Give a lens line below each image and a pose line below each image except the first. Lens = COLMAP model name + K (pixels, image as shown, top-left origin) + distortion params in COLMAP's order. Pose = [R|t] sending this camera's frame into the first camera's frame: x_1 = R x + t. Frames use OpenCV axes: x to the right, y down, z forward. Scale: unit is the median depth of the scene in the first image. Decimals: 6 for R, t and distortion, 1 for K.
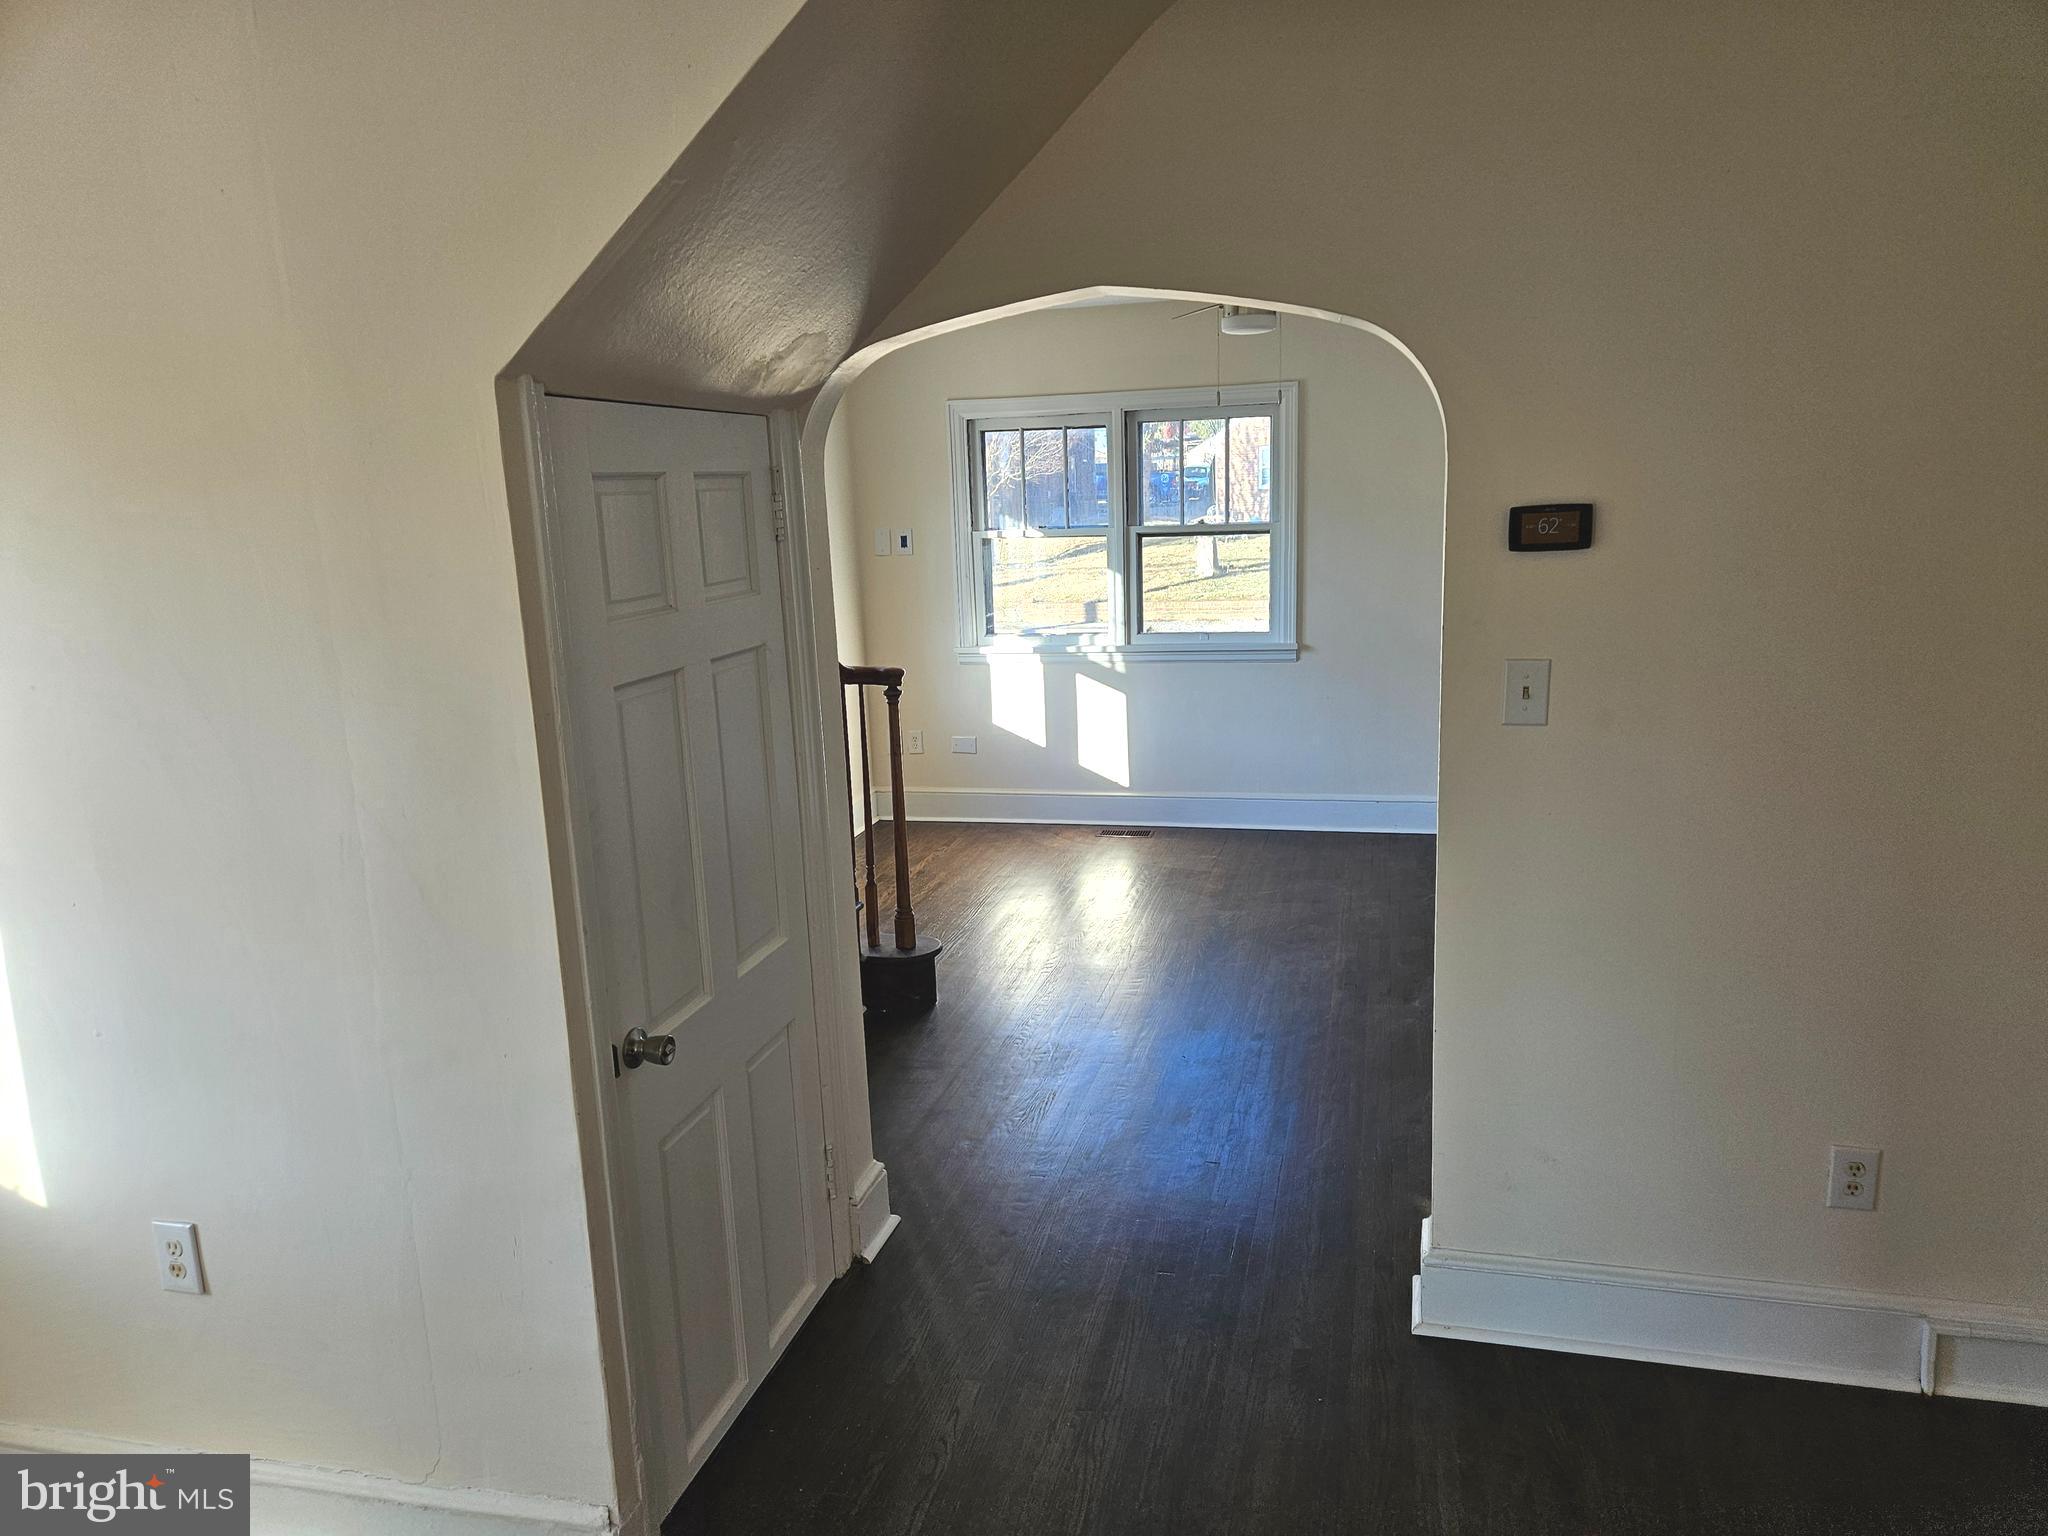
lens RADIAL K [[1371.8, 0, 1038.1], [0, 1371.8, 775.5], [0, 0, 1]] dist [0.070500, -0.058424]
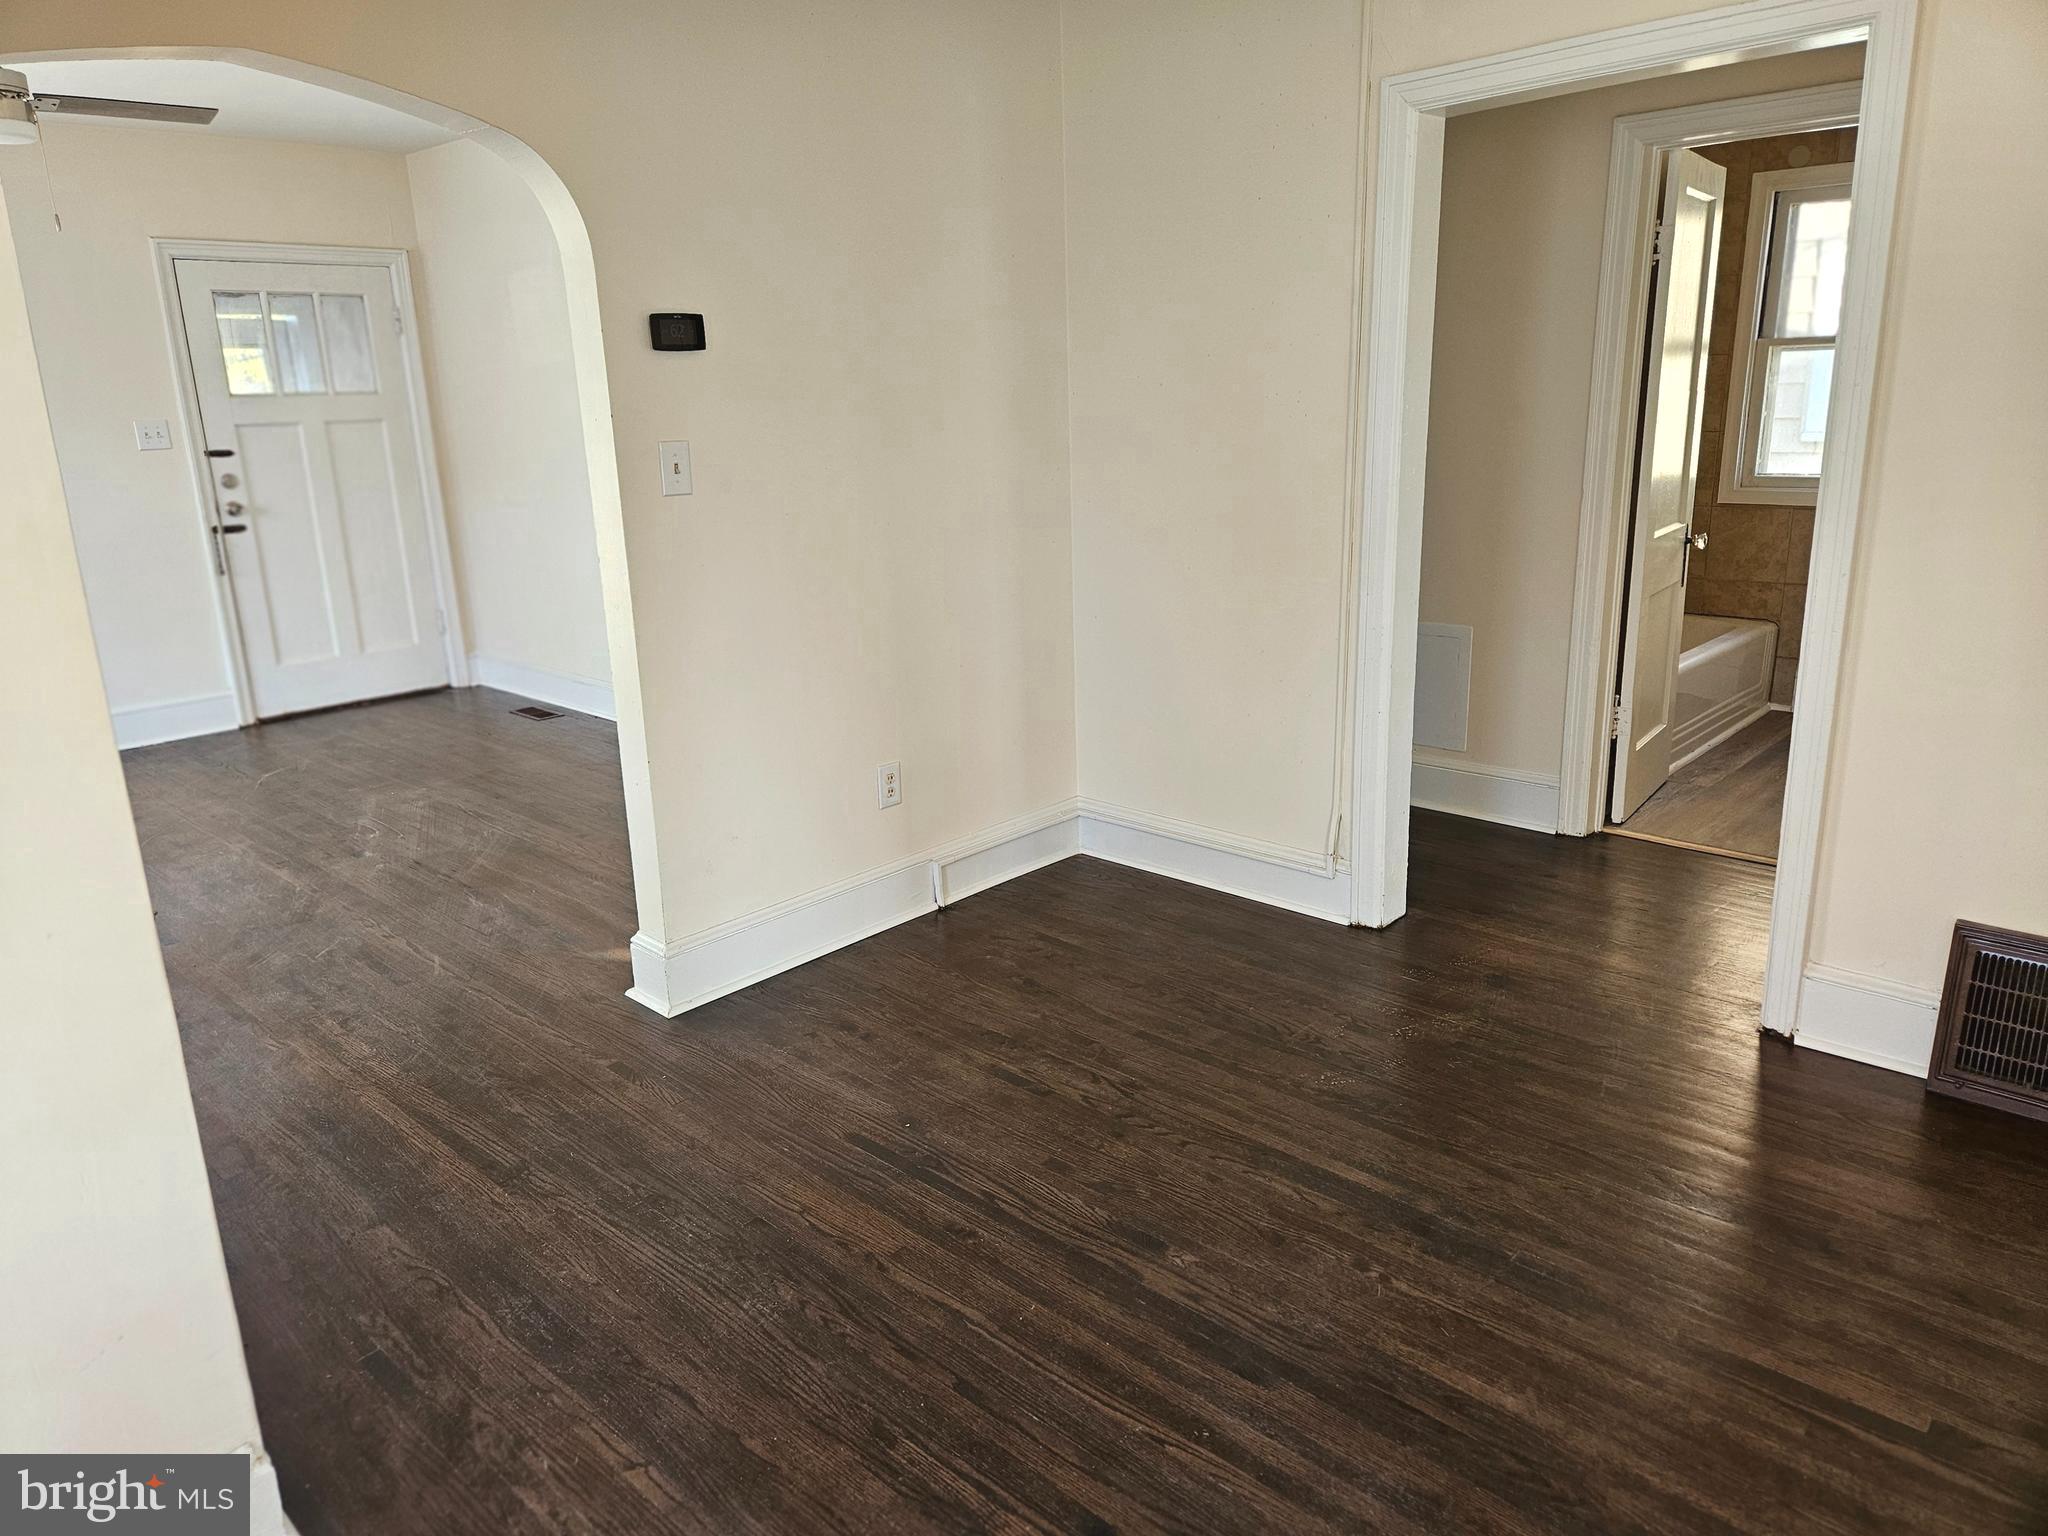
lens RADIAL K [[1371.8, 0, 1010.3], [0, 1371.8, 745.3], [0, 0, 1]] dist [0.070500, -0.058424]
pose [[0.492618, -0.205632, 0.845602, -0.243420], [0.187601, 0.973929, 0.127549, 0.032788], [-0.849784, 0.095803, 0.518352, 0.046676]]
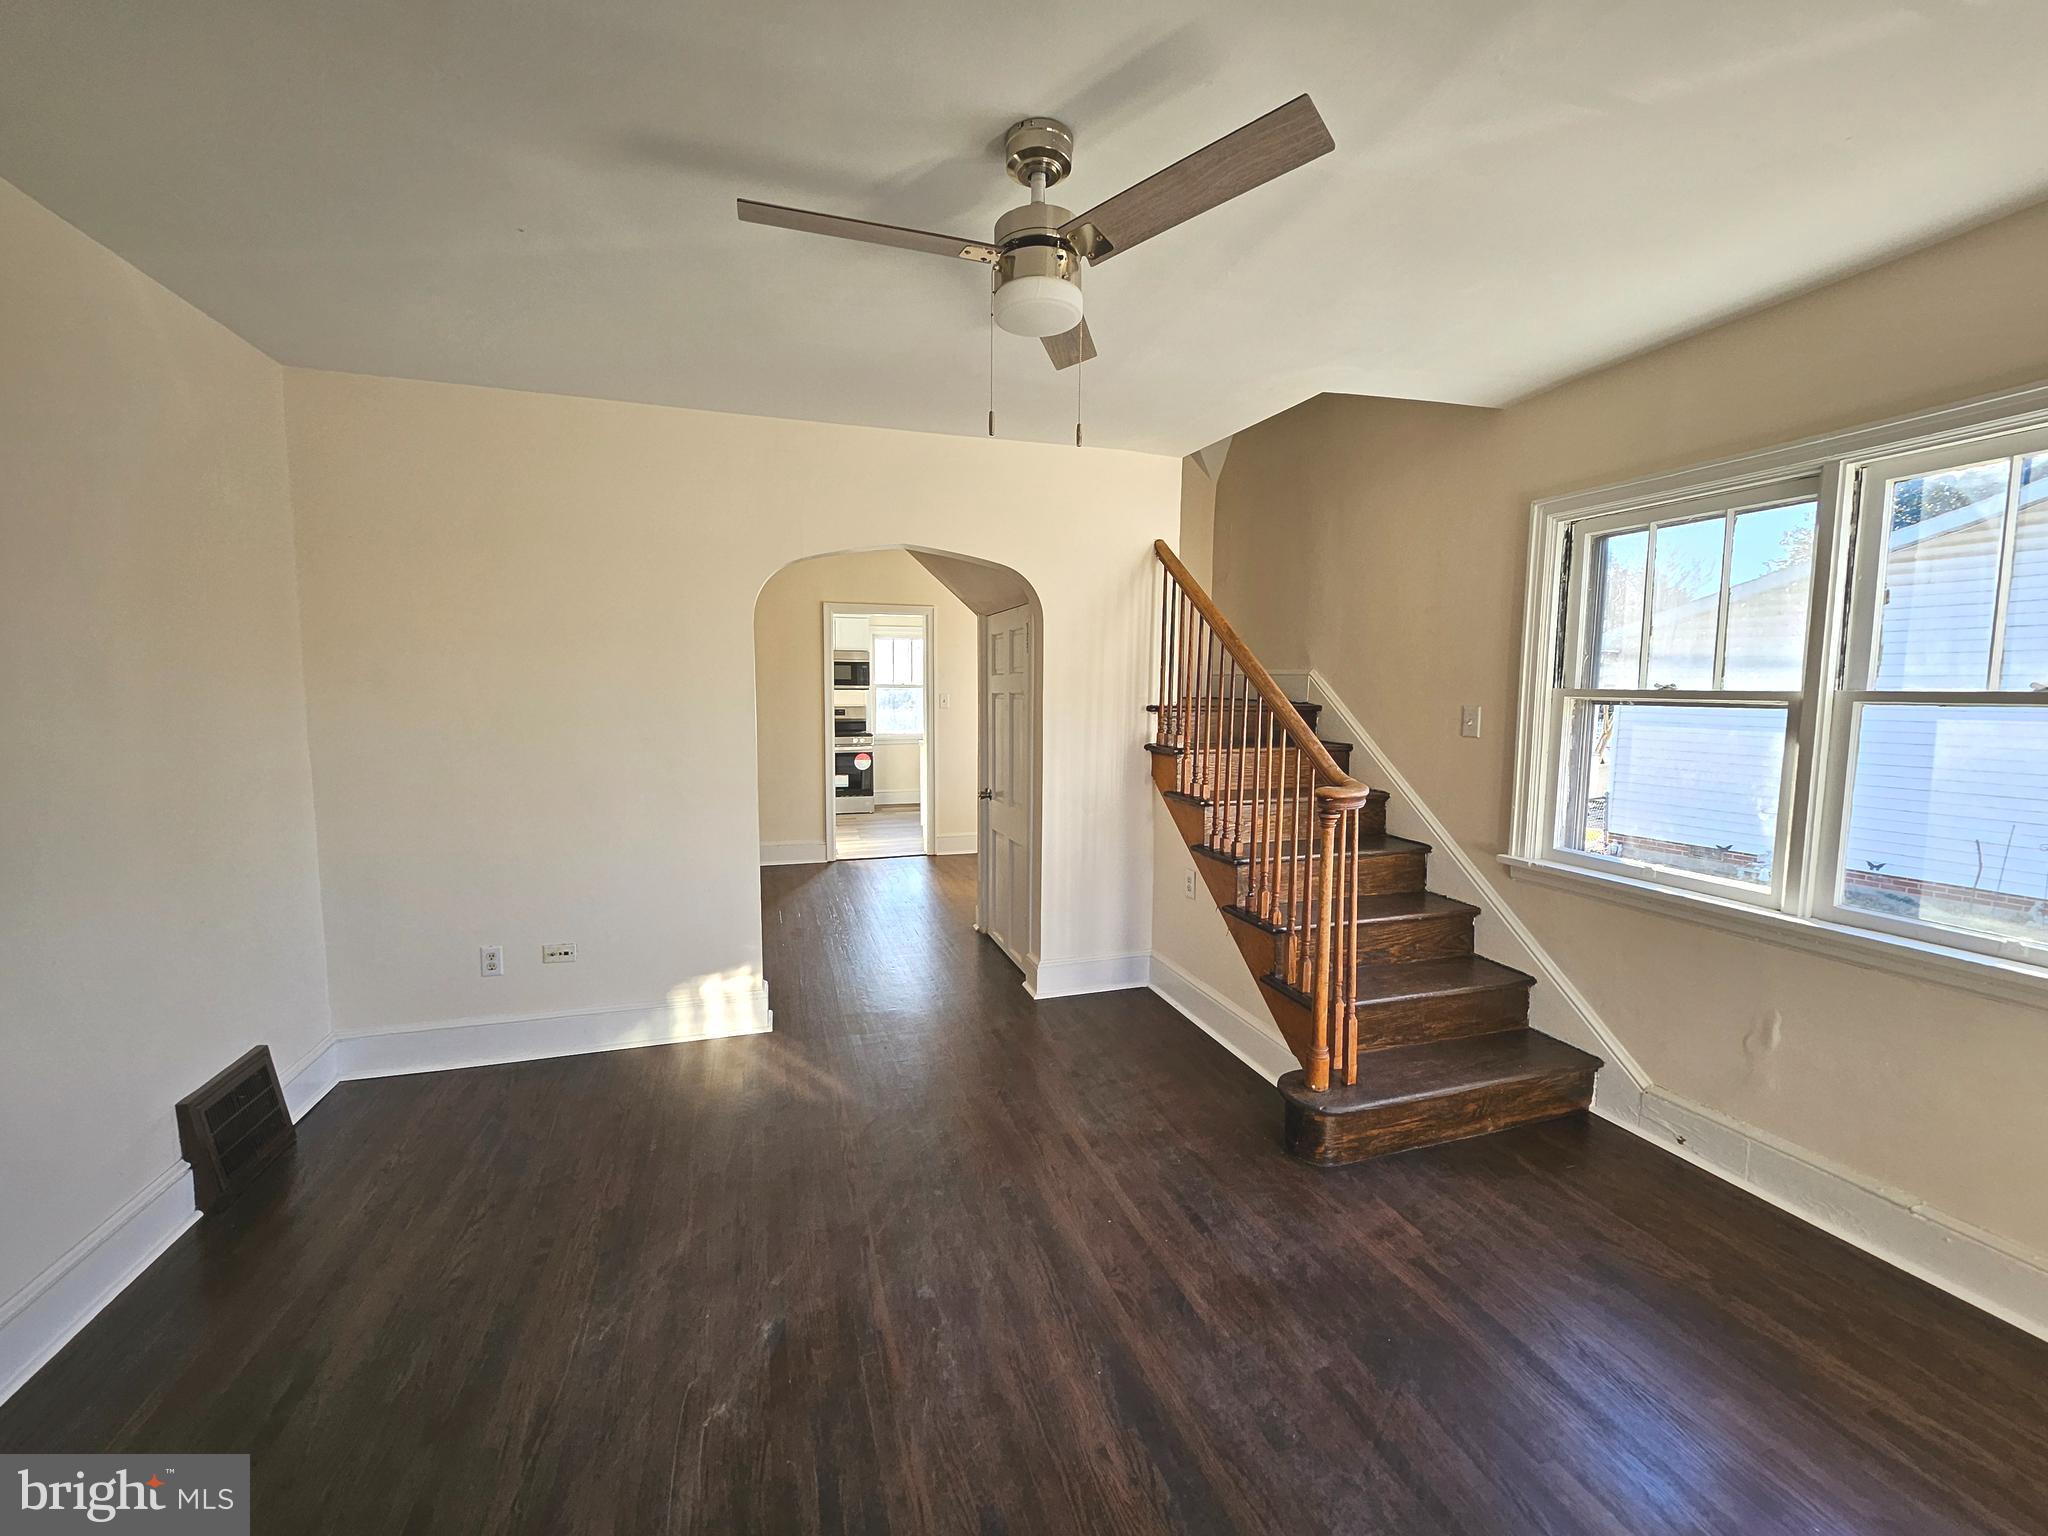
lens RADIAL K [[801.3, 0, 1013.8], [0, 801.3, 758.4], [0, 0, 1]] dist [0.005176, -0.001613]
pose [[-0.849102, 0.080919, -0.521994, 0.255498], [-0.079399, 0.957418, 0.277573, -0.165422], [0.522227, 0.277134, -0.806521, 0.940986]]
